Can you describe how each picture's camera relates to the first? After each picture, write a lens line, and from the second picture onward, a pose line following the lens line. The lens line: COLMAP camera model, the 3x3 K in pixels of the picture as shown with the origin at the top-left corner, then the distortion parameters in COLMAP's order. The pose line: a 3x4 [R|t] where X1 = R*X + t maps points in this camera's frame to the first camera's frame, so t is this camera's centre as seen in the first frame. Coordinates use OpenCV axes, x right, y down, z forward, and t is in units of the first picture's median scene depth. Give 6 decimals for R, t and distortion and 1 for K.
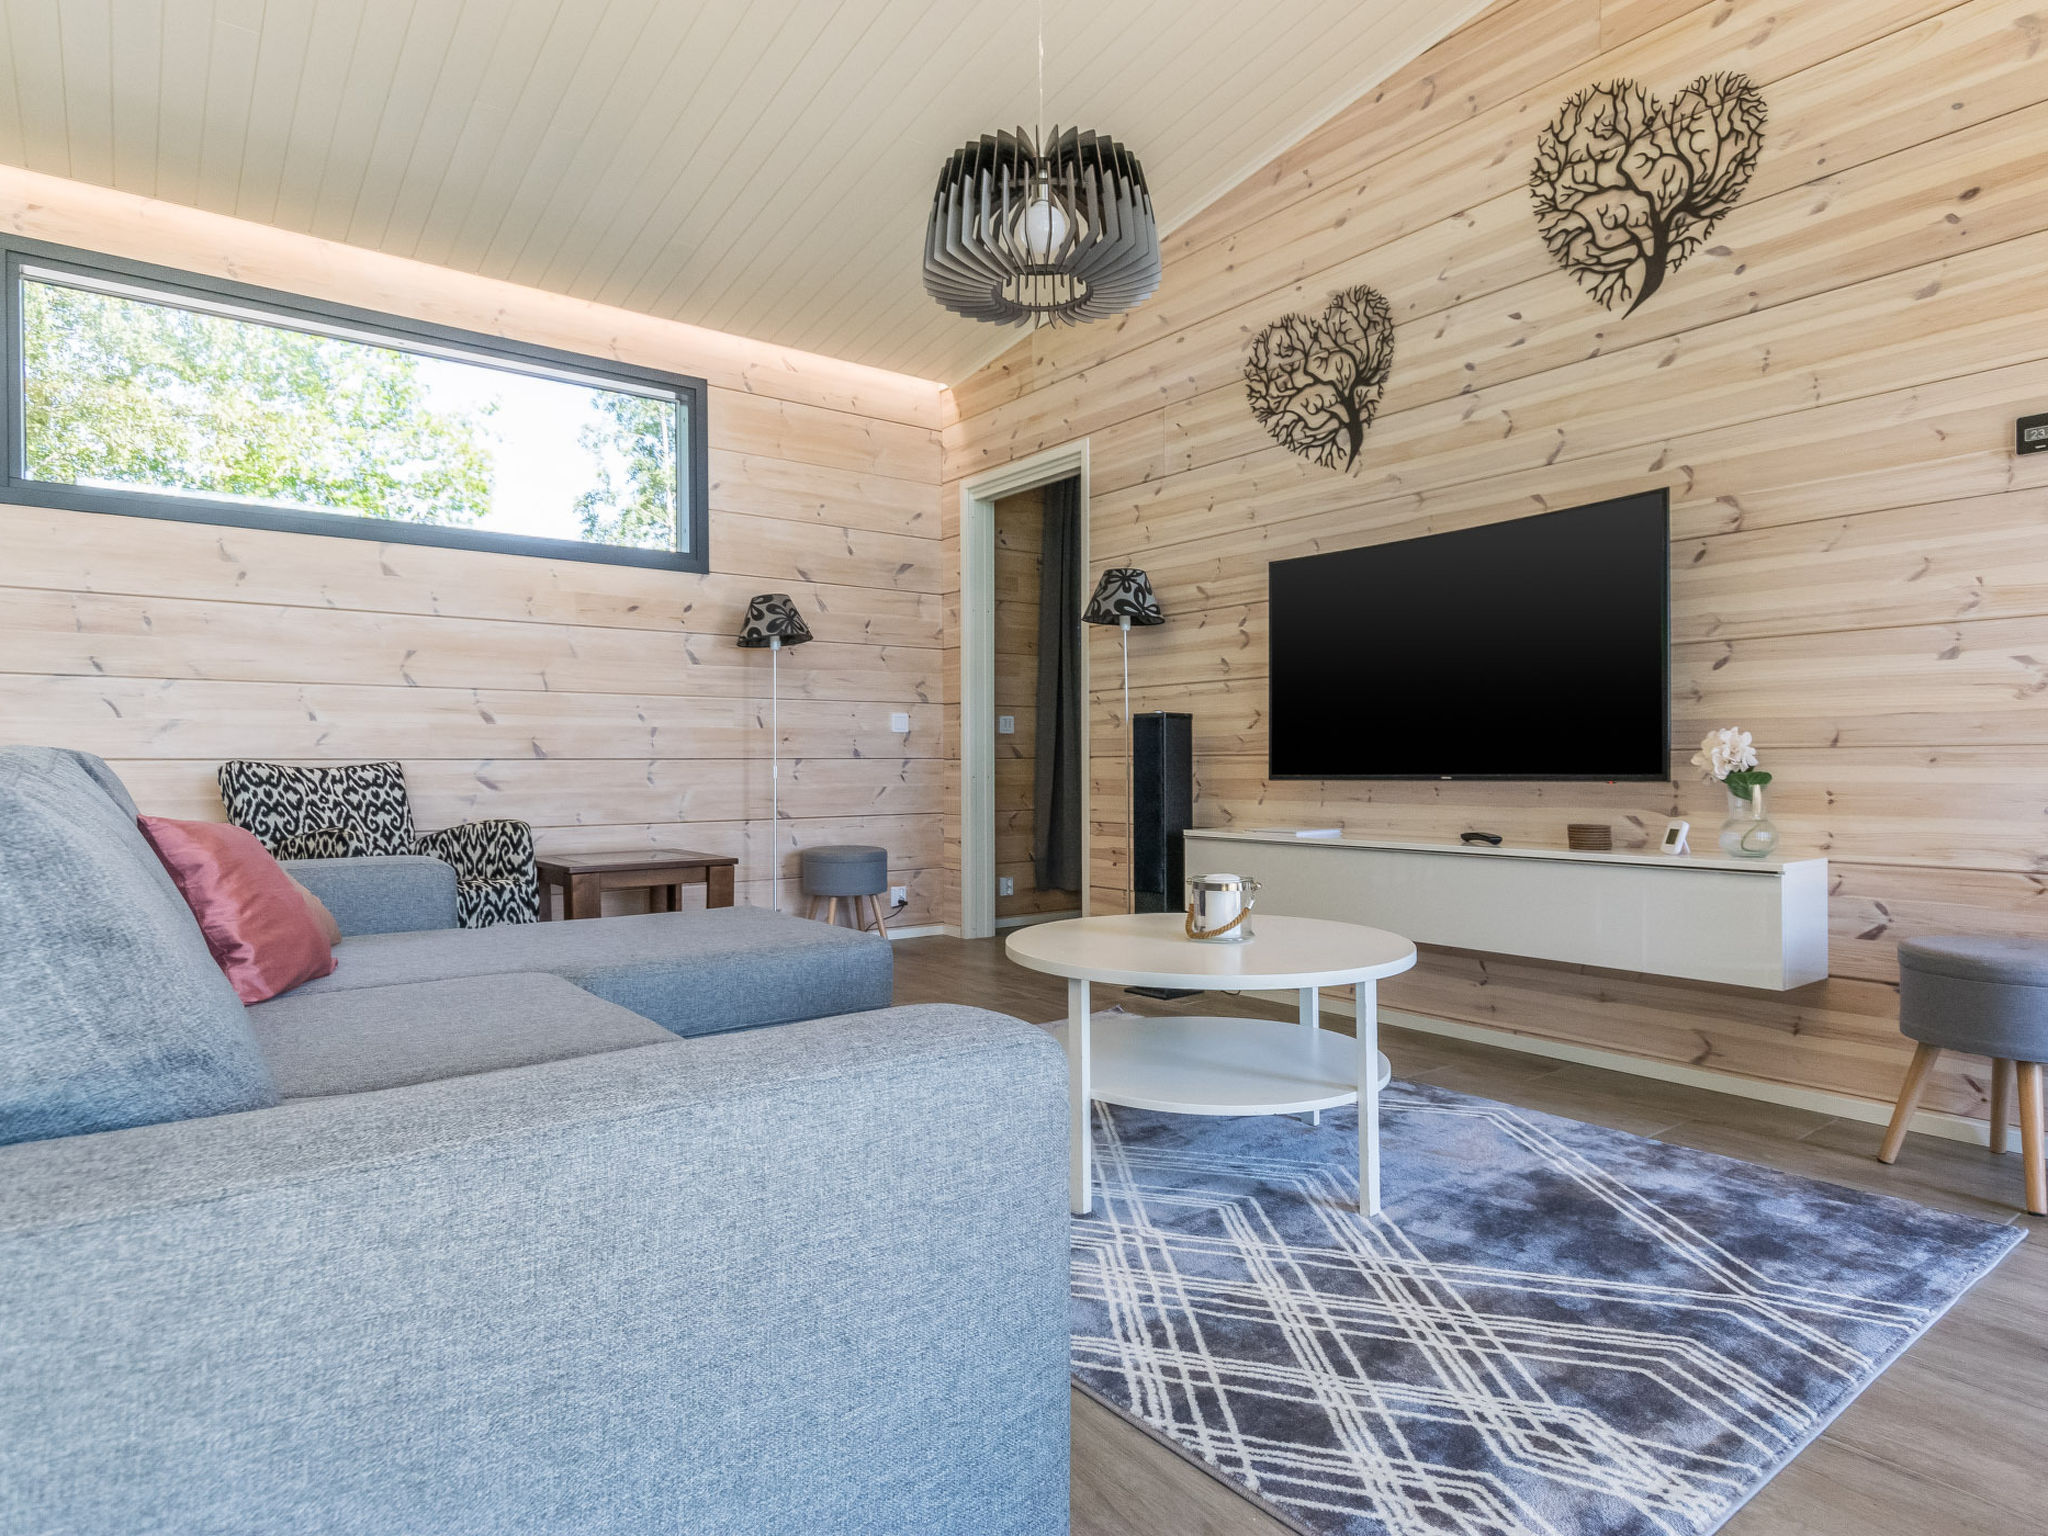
lens RADIAL K [[1177.5, 0, 1009.6], [0, 1177.5, 767.2], [0, 0, 1]] dist [0.007128, -0.003538]
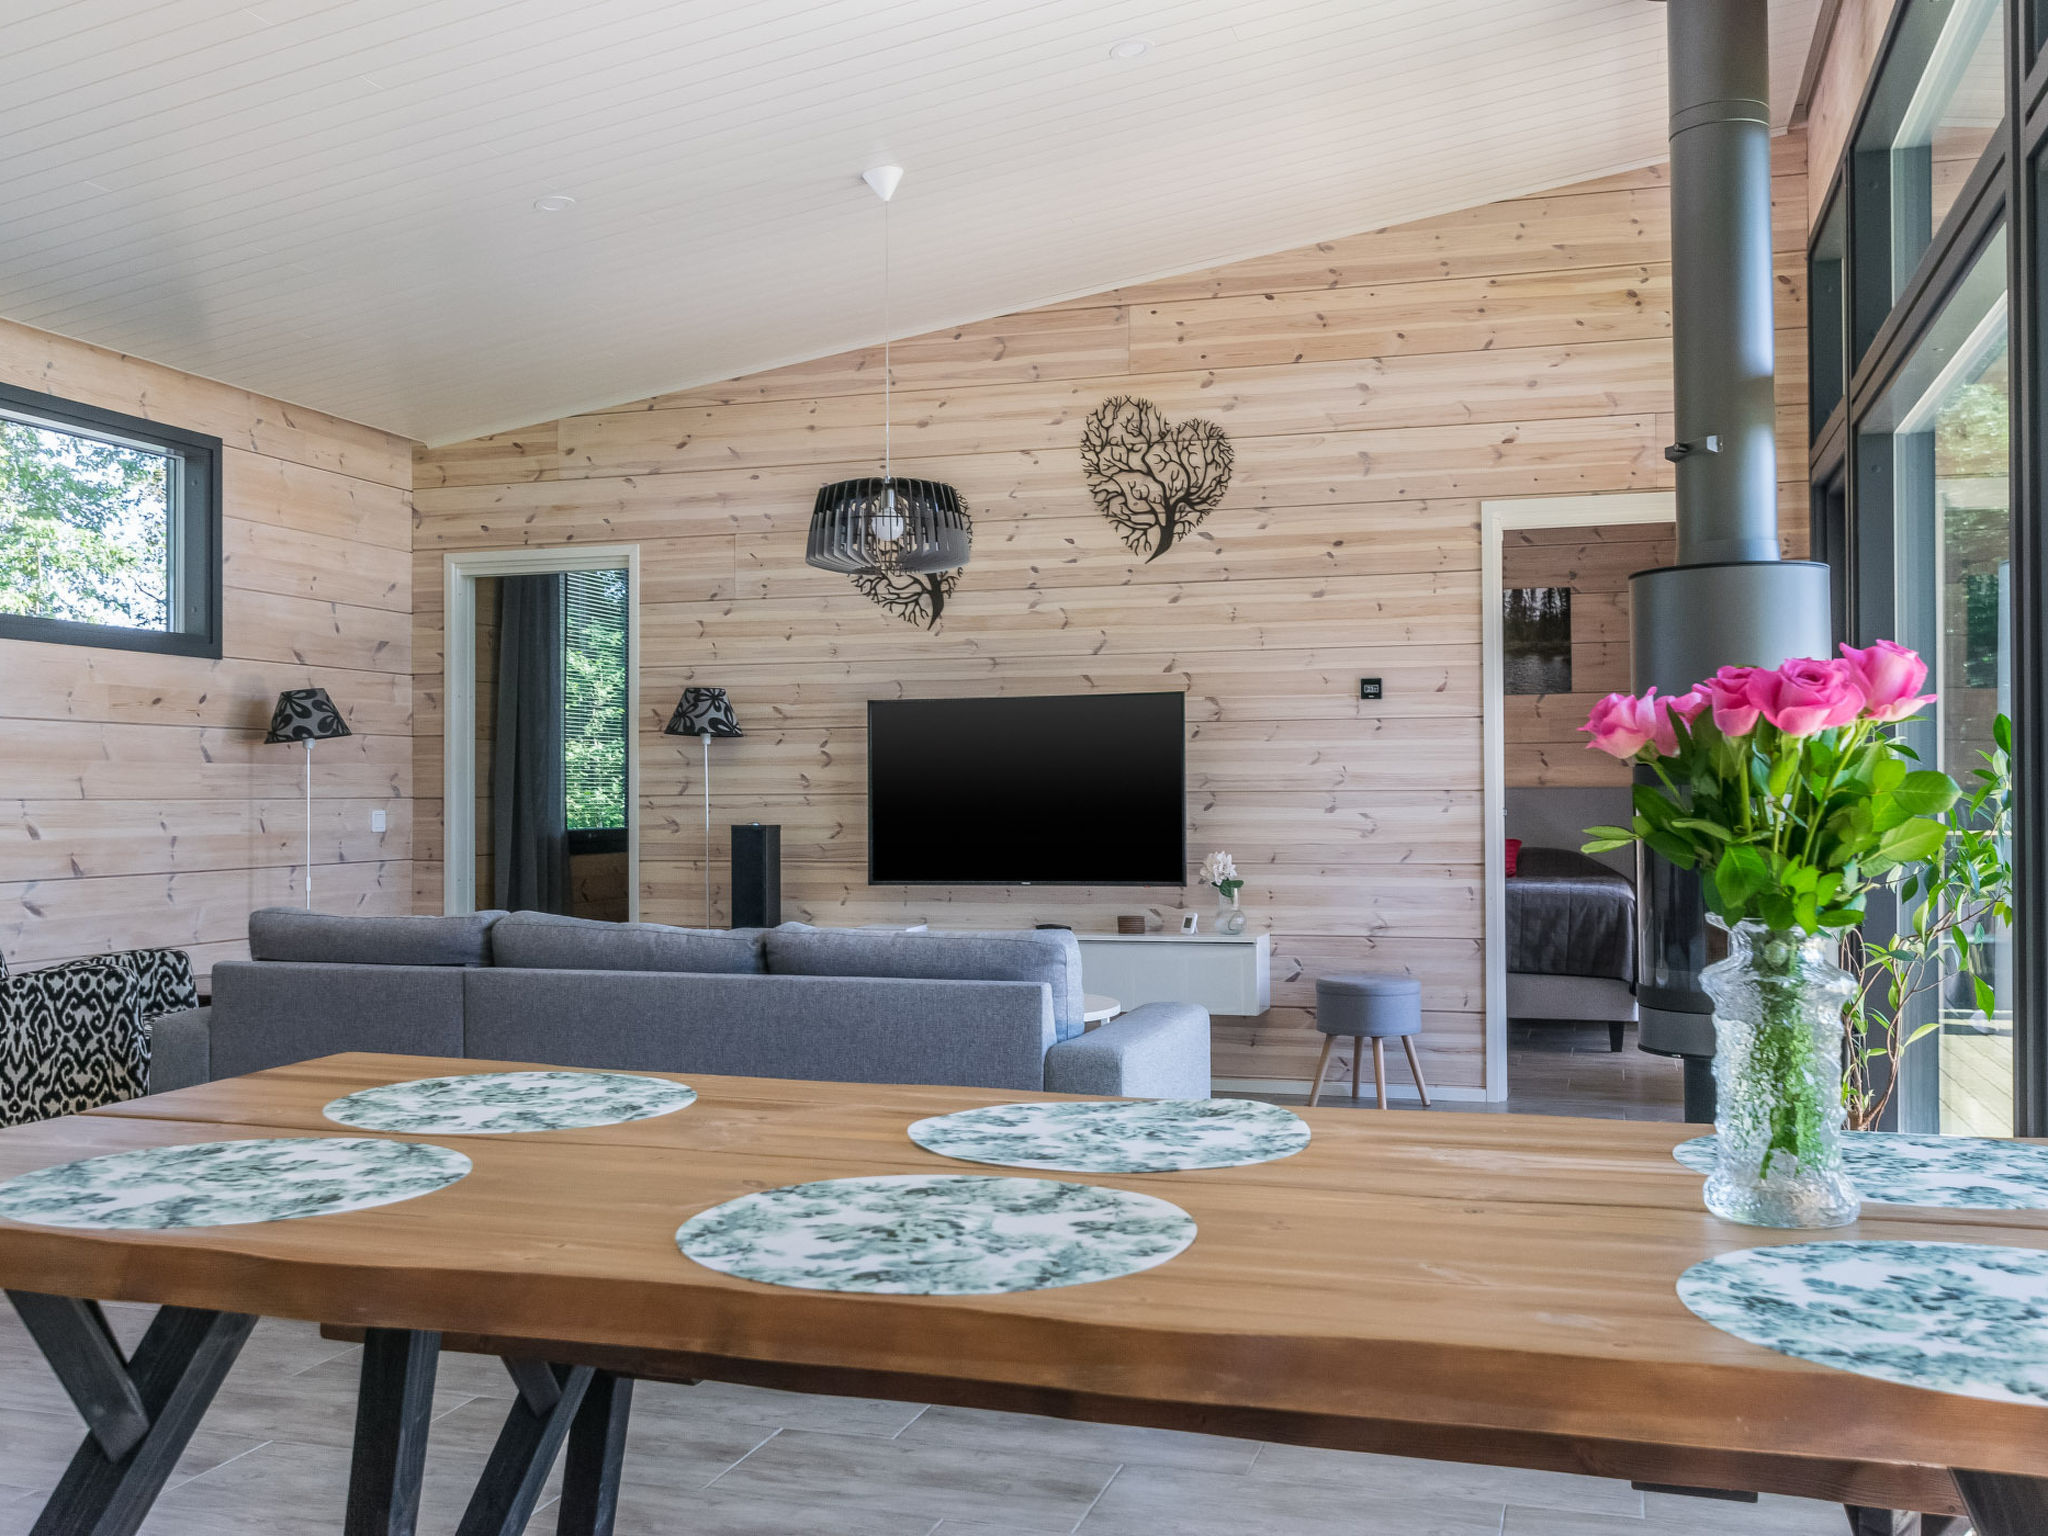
lens RADIAL K [[1911.8, 0, 1028.4], [0, 1911.8, 768.5], [0, 0, 1]] dist [0.014502, -0.004319]
pose [[0.813697, 0.009158, 0.581217, -0.827675], [0.003462, 0.999782, -0.020601, -0.071446], [-0.581279, 0.018775, 0.813488, -0.705729]]
